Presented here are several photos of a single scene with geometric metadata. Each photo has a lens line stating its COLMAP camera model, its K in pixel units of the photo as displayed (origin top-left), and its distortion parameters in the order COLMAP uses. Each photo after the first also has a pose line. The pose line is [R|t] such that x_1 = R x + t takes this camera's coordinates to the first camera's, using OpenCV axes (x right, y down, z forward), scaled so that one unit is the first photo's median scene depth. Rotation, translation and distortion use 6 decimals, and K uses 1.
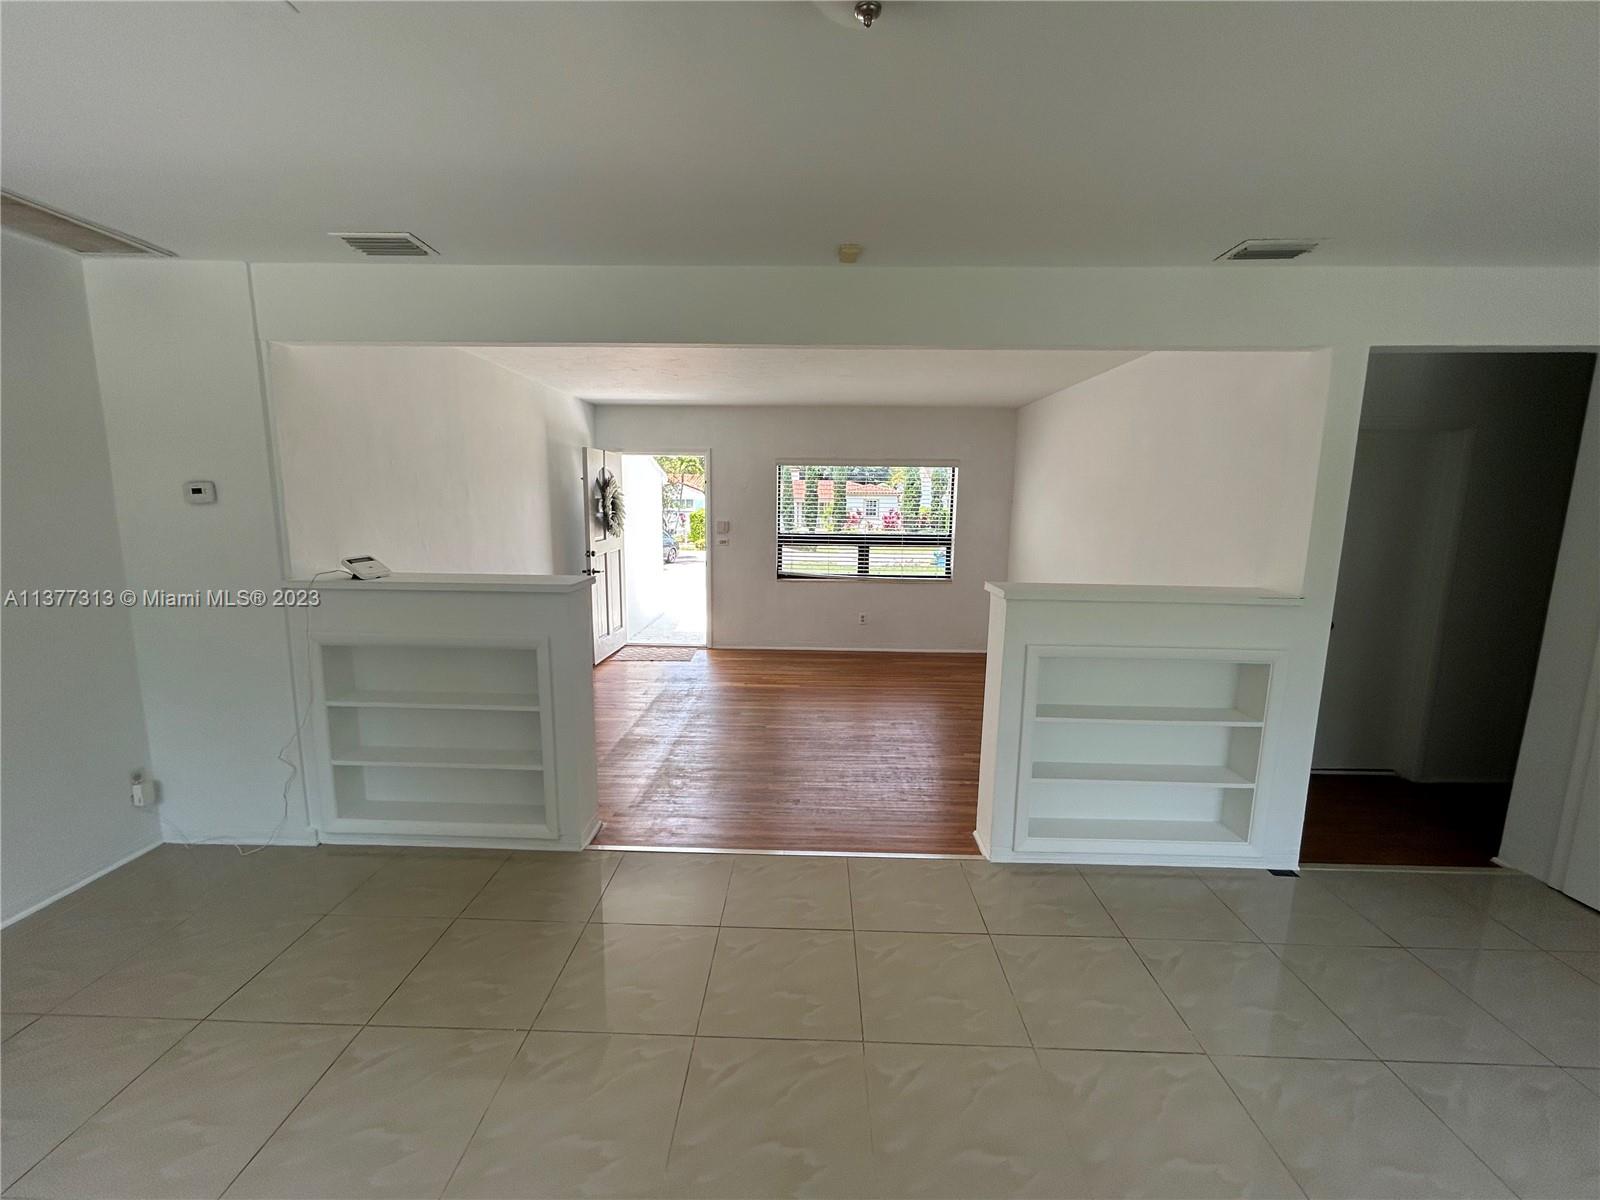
lens RADIAL K [[646.0, 0, 800.2], [0, 646.0, 592.9], [0, 0, 1]] dist [-0.000287, 0.000453]
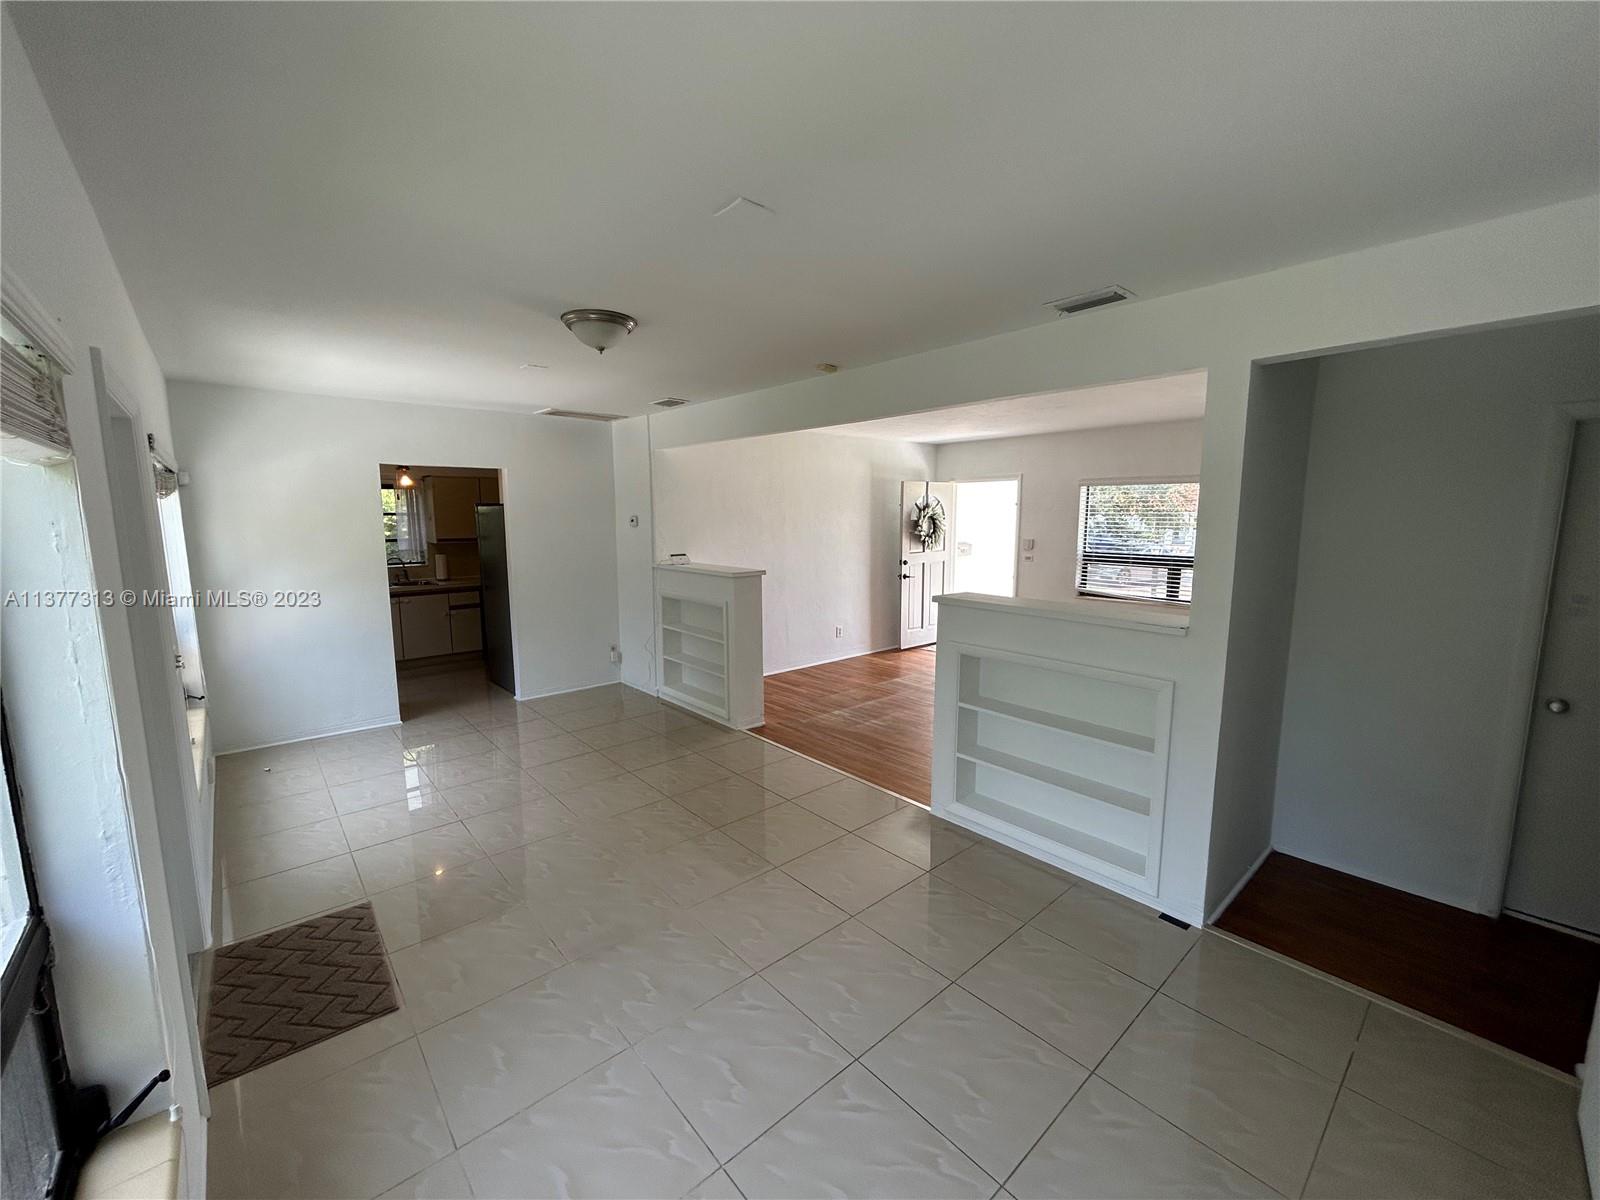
lens RADIAL K [[646.0, 0, 805.3], [0, 646.0, 600.7], [0, 0, 1]] dist [-0.000287, 0.000453]
pose [[0.684452, 0.087280, -0.723815, 0.968006], [-0.094894, 0.995028, 0.030249, -0.009837], [0.722856, 0.047982, 0.689331, -0.061527]]
